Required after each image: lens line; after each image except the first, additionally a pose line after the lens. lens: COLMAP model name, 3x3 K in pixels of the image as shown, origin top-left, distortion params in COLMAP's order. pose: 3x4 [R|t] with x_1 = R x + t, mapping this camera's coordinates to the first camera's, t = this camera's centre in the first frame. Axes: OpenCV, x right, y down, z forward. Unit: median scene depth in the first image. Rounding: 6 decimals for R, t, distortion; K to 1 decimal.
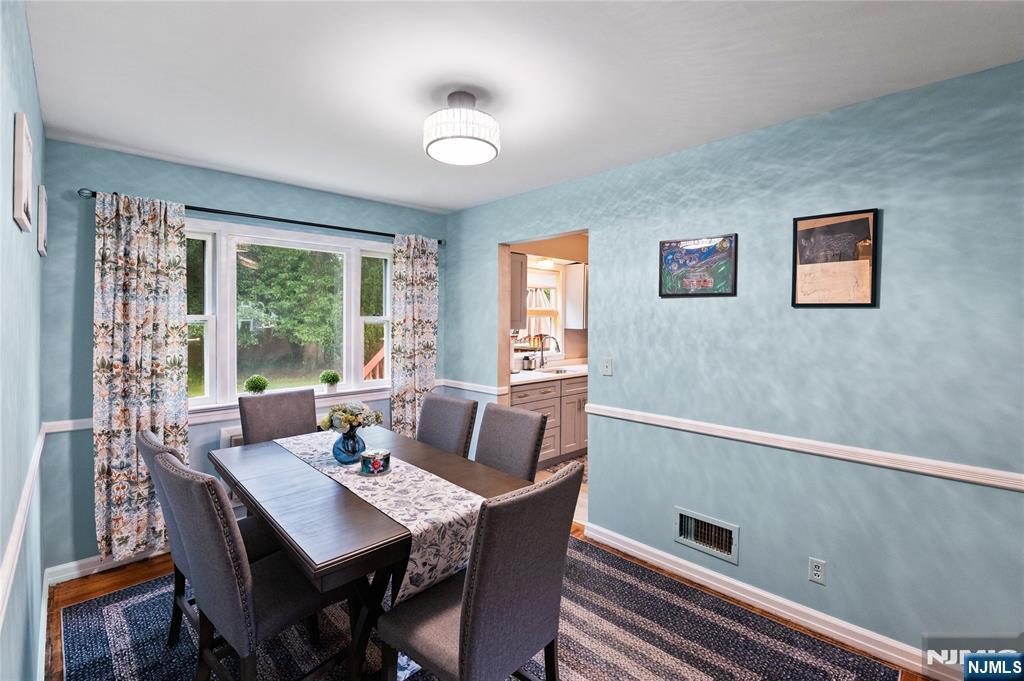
lens RADIAL K [[450.7, 0, 522.4], [0, 450.7, 318.5], [0, 0, 1]] dist [0.000117, -0.001705]
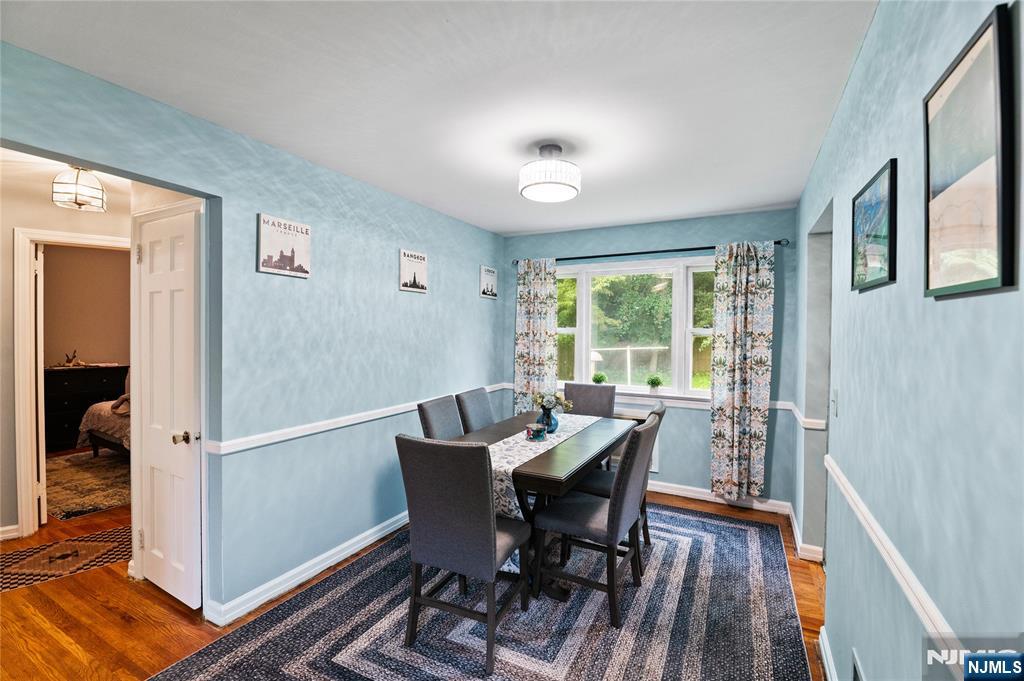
lens RADIAL K [[450.7, 0, 517.2], [0, 450.7, 335.1], [0, 0, 1]] dist [0.000117, -0.001705]
pose [[0.322230, 0.008264, -0.946625, 0.522933], [-0.005606, 0.999961, 0.006821, 0.005411], [0.946645, 0.003109, 0.322264, 0.270559]]
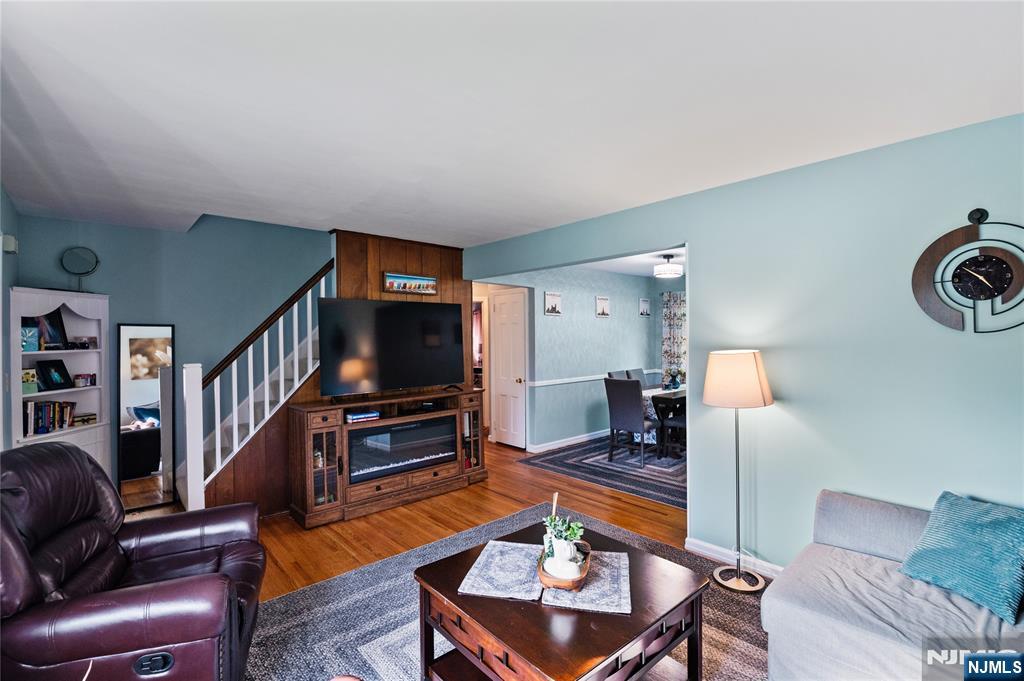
lens RADIAL K [[450.7, 0, 516.5], [0, 450.7, 336.9], [0, 0, 1]] dist [0.000117, -0.001705]
pose [[-0.032817, -0.000885, -0.999461, 1.374974], [0.009586, 0.999953, -0.001200, 0.000542], [0.999415, -0.009620, -0.032807, 0.082957]]
